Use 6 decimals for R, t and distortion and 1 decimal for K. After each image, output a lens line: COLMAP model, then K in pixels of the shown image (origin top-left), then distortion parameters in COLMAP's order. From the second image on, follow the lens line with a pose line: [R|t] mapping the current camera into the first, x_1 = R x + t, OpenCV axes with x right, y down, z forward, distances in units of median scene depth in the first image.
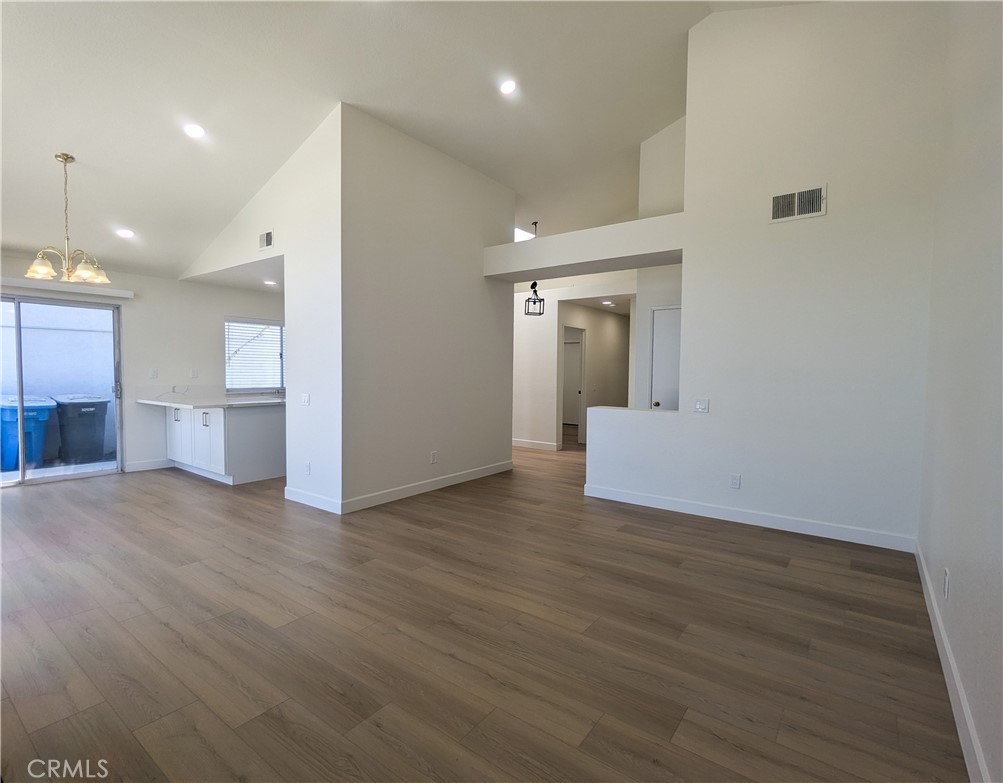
lens RADIAL K [[497.1, 0, 501.5], [0, 497.1, 391.5], [0, 0, 1]] dist [-0.005448, -0.001231]
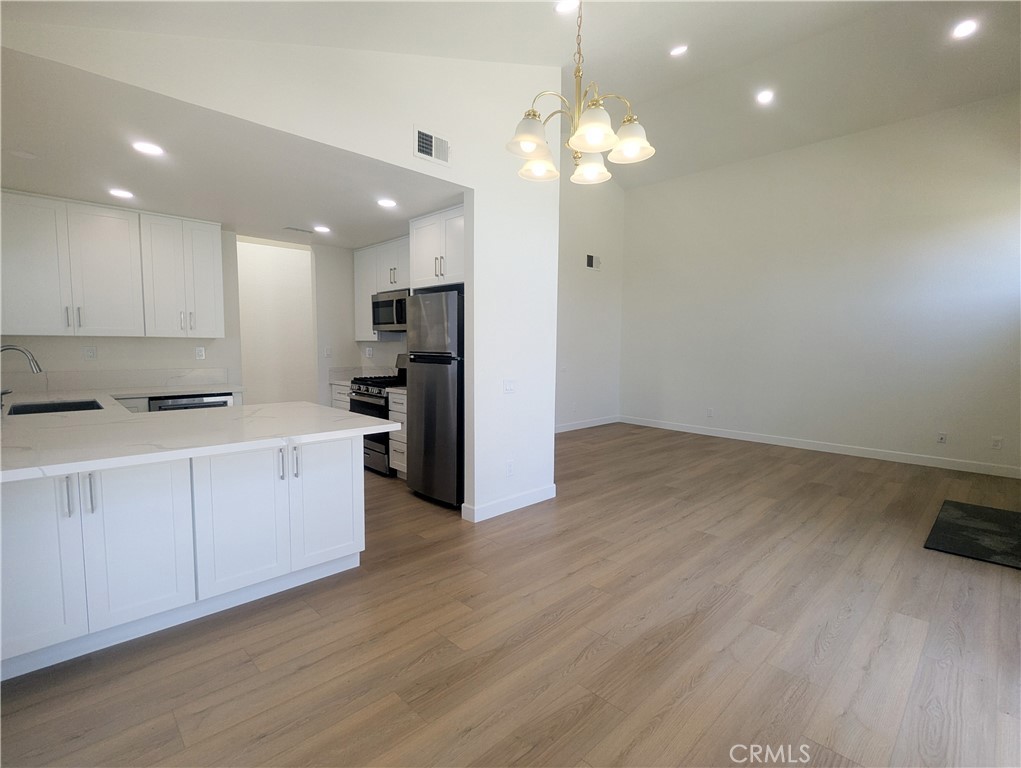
lens RADIAL K [[486.6, 0, 510.5], [0, 486.6, 384.0], [0, 0, 1]] dist [0.003530, -0.000052]
pose [[0.150819, -0.088180, 0.984621, -1.712977], [0.029218, 0.995976, 0.084722, -0.081378], [-0.988130, 0.015991, 0.152788, 1.259994]]
